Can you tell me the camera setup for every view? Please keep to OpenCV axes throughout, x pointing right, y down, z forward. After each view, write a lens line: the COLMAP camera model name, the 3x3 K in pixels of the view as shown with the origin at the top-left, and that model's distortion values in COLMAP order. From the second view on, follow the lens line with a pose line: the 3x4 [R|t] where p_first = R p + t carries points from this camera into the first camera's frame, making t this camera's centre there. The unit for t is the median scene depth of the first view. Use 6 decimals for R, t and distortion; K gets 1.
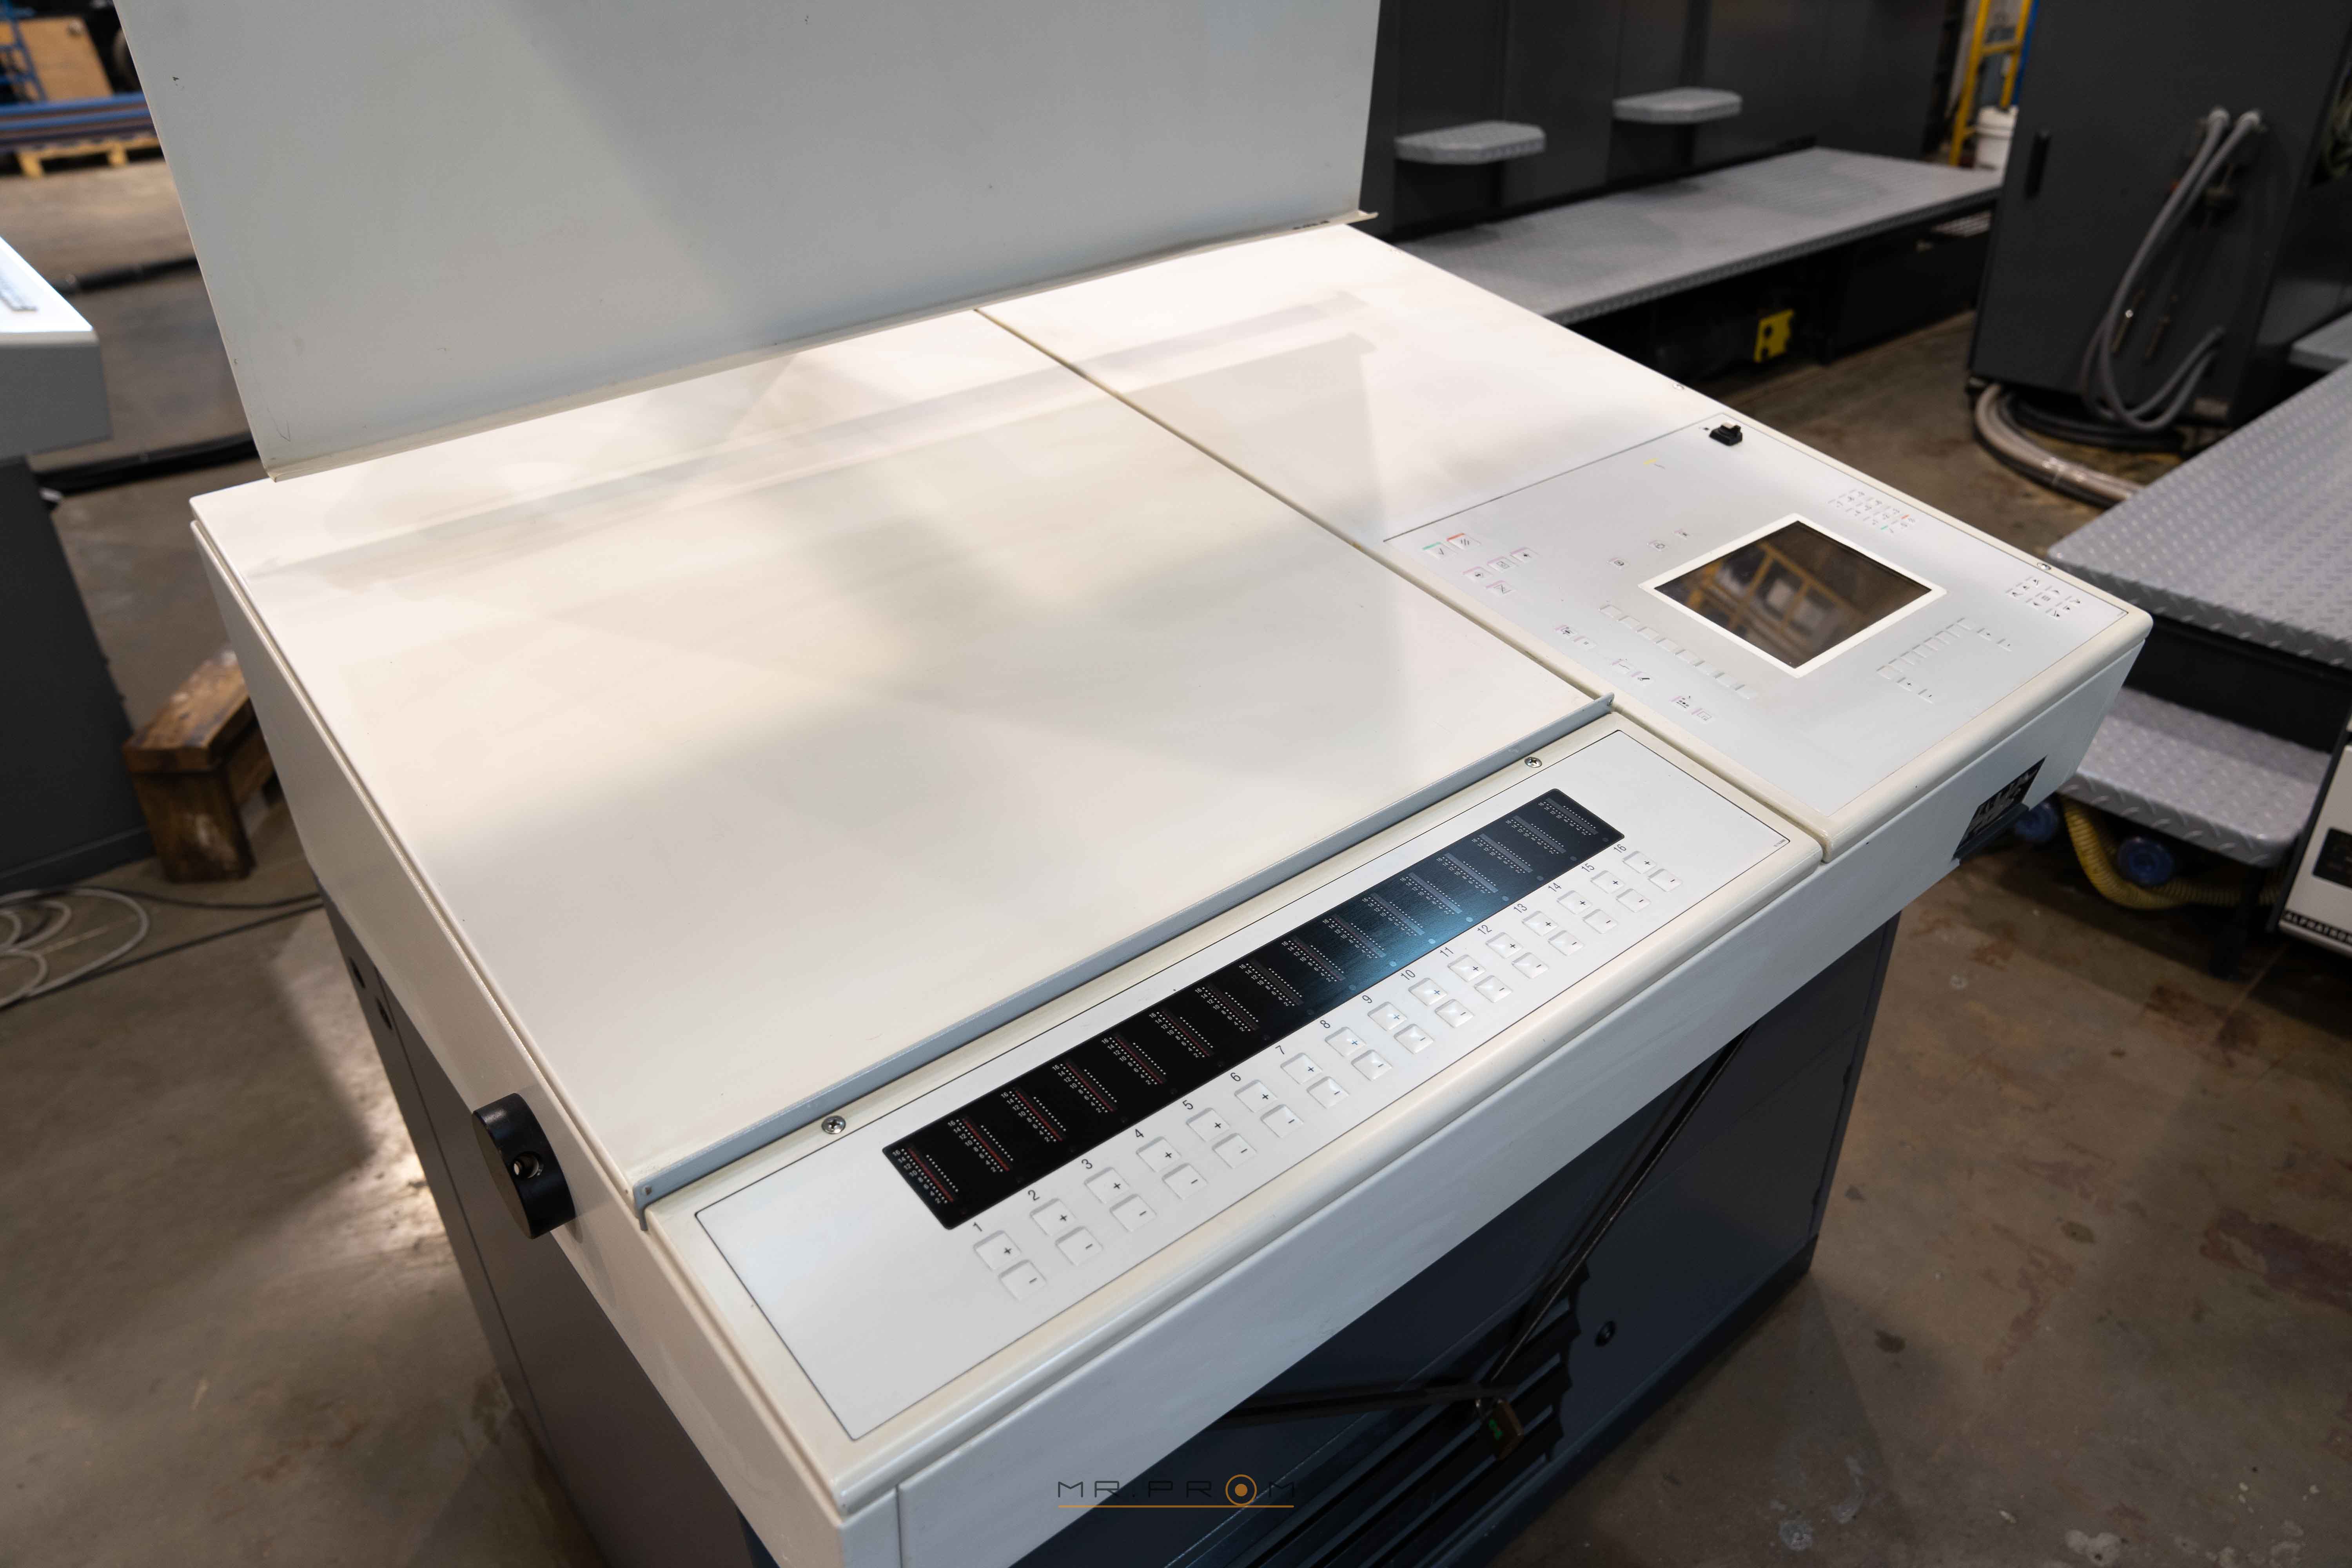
lens RADIAL K [[1606.0, 0, 1182.9], [0, 1606.0, 786.5], [0, 0, 1]] dist [-0.041809, 0.005310]
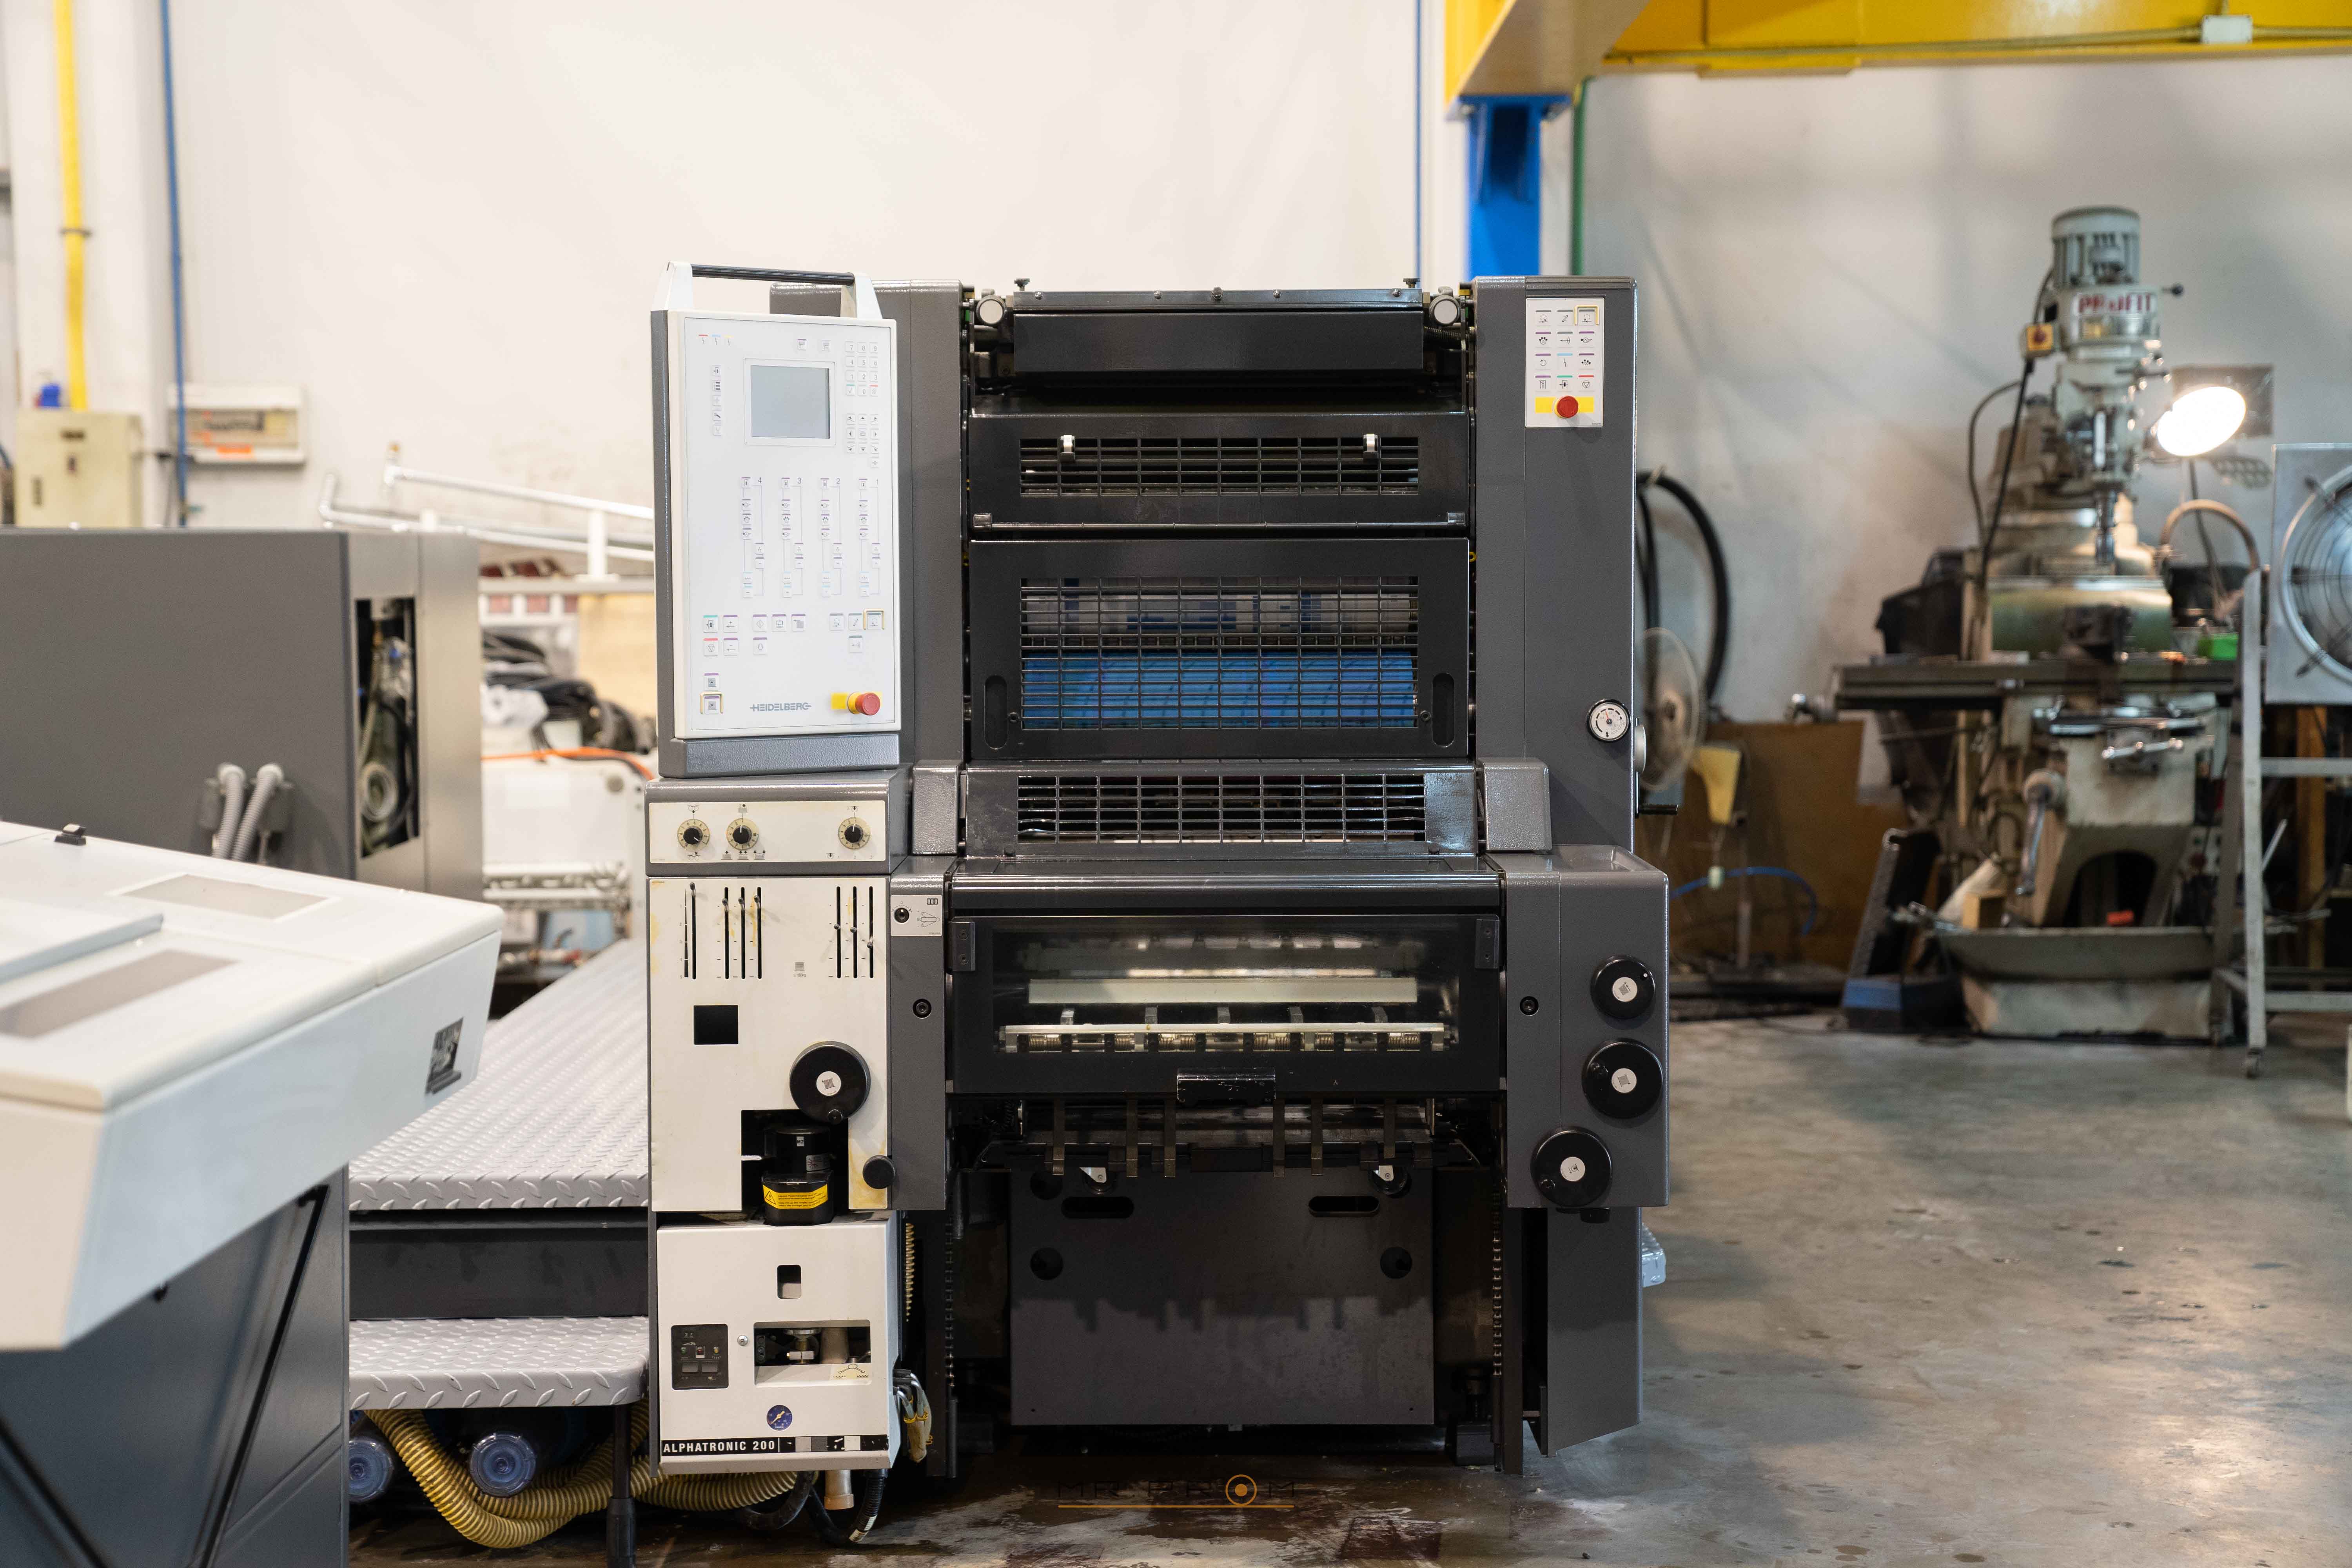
lens RADIAL K [[3835.0, 0, 1187.5], [0, 3835.0, 793.2], [0, 0, 1]] dist [0.245468, 0.000000]
pose [[0.661195, -0.021308, 0.749912, -0.589179], [0.373932, 0.875938, -0.304806, 0.435351], [-0.650382, 0.481952, 0.587134, -0.518827]]
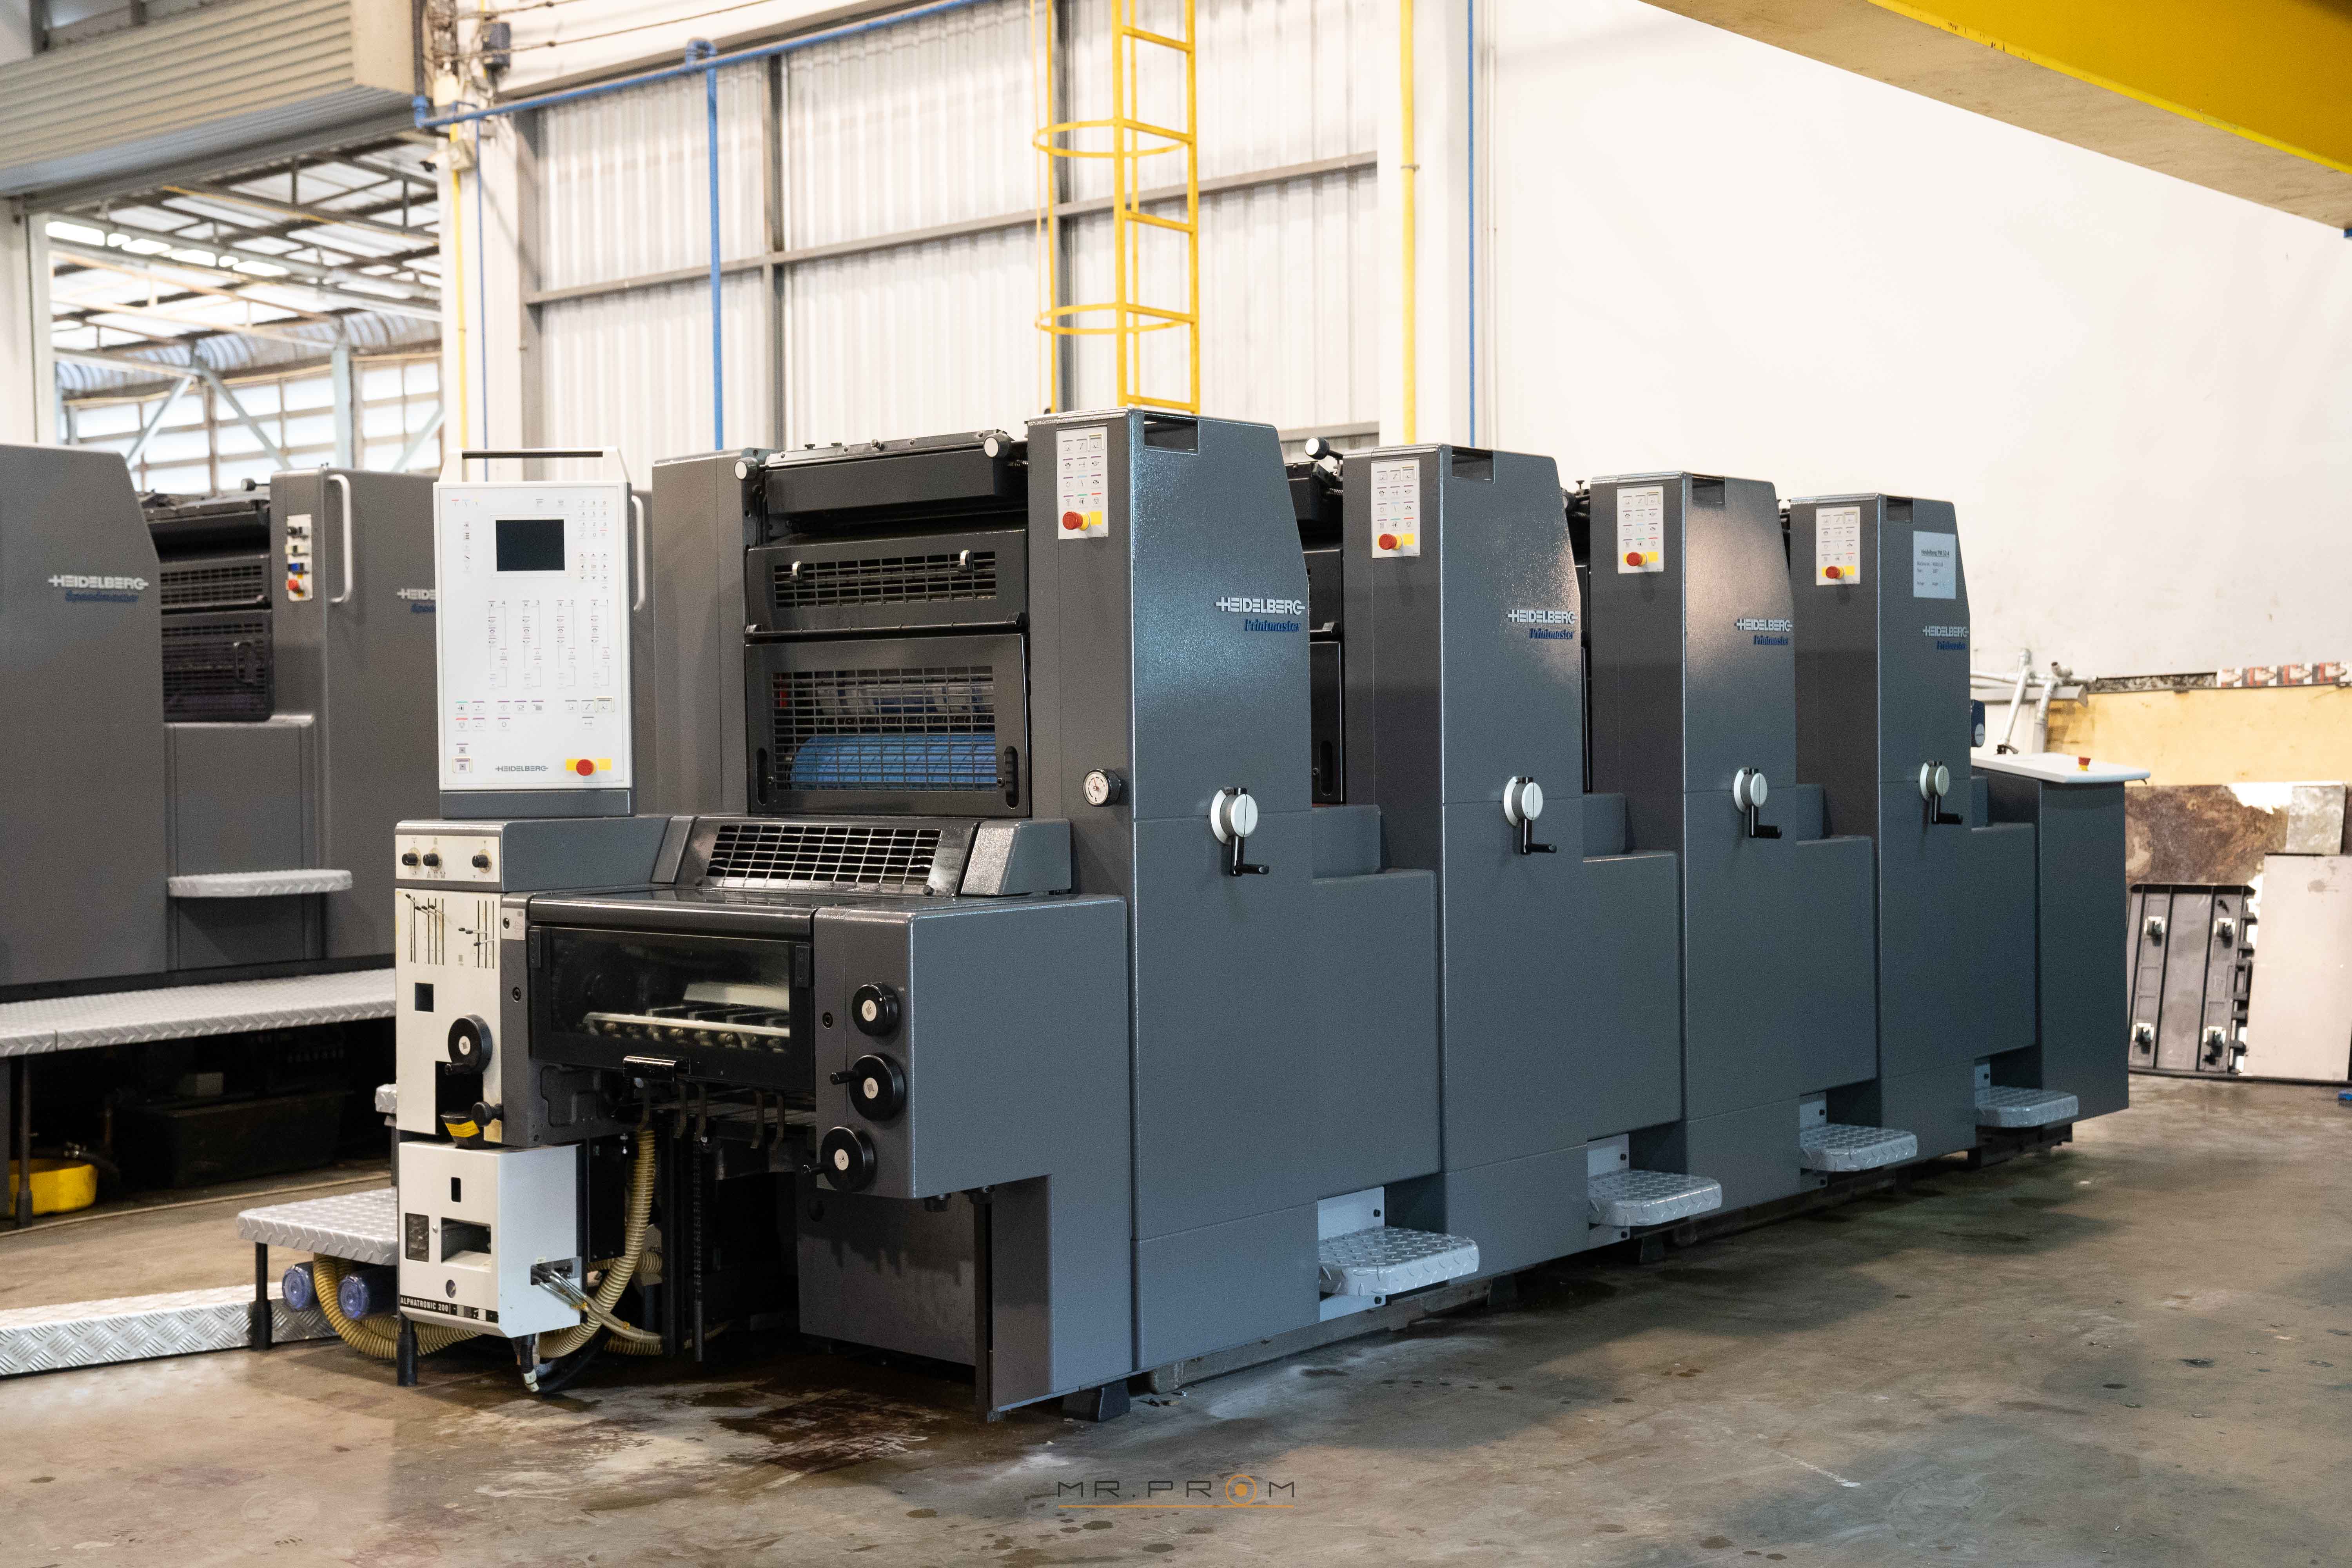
lens RADIAL K [[2833.2, 0, 1156.1], [0, 2833.2, 780.6], [0, 0, 1]] dist [0.132920, 0.000000]
pose [[0.991476, 0.011924, 0.129739, 0.812530], [0.054248, 0.867596, -0.494302, 0.709409], [-0.118455, 0.497127, 0.859554, -0.967664]]
